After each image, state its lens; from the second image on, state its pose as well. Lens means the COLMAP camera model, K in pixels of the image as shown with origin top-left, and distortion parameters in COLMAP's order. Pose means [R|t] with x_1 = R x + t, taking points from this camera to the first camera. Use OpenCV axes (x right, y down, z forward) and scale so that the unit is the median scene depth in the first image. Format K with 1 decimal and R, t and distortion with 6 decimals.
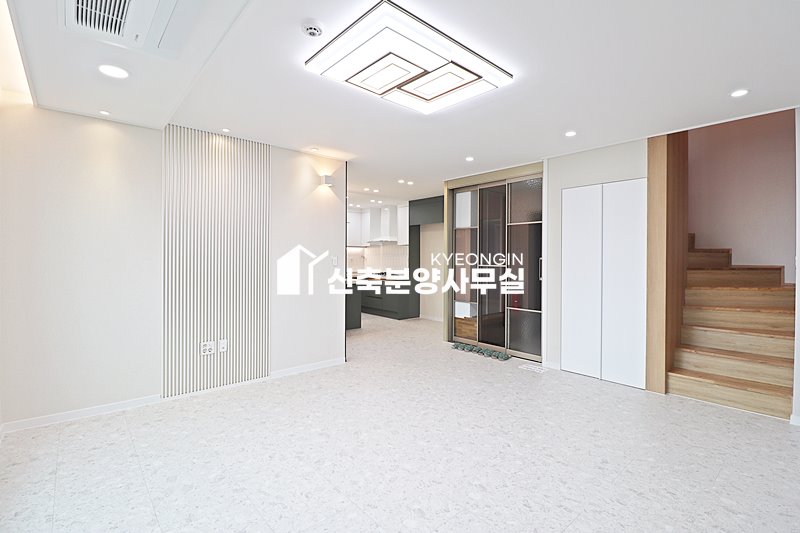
lens RADIAL K [[371.4, 0, 401.7], [0, 371.4, 260.6], [0, 0, 1]] dist [-0.000582, -0.014179]
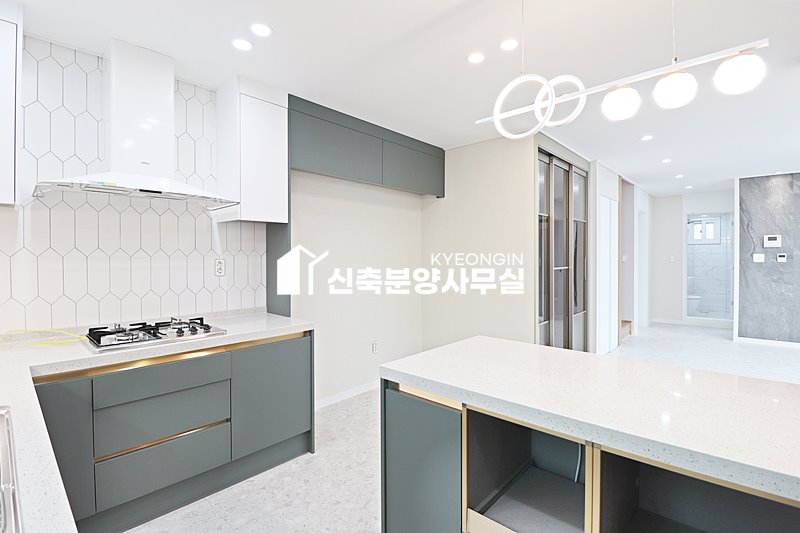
lens RADIAL K [[371.4, 0, 401.7], [0, 371.4, 260.6], [0, 0, 1]] dist [-0.000582, -0.014179]
pose [[-0.107563, -0.016095, 0.994068, -0.655049], [0.012675, 0.999765, 0.017559, -0.027112], [-0.994117, 0.014489, -0.107334, 1.859761]]
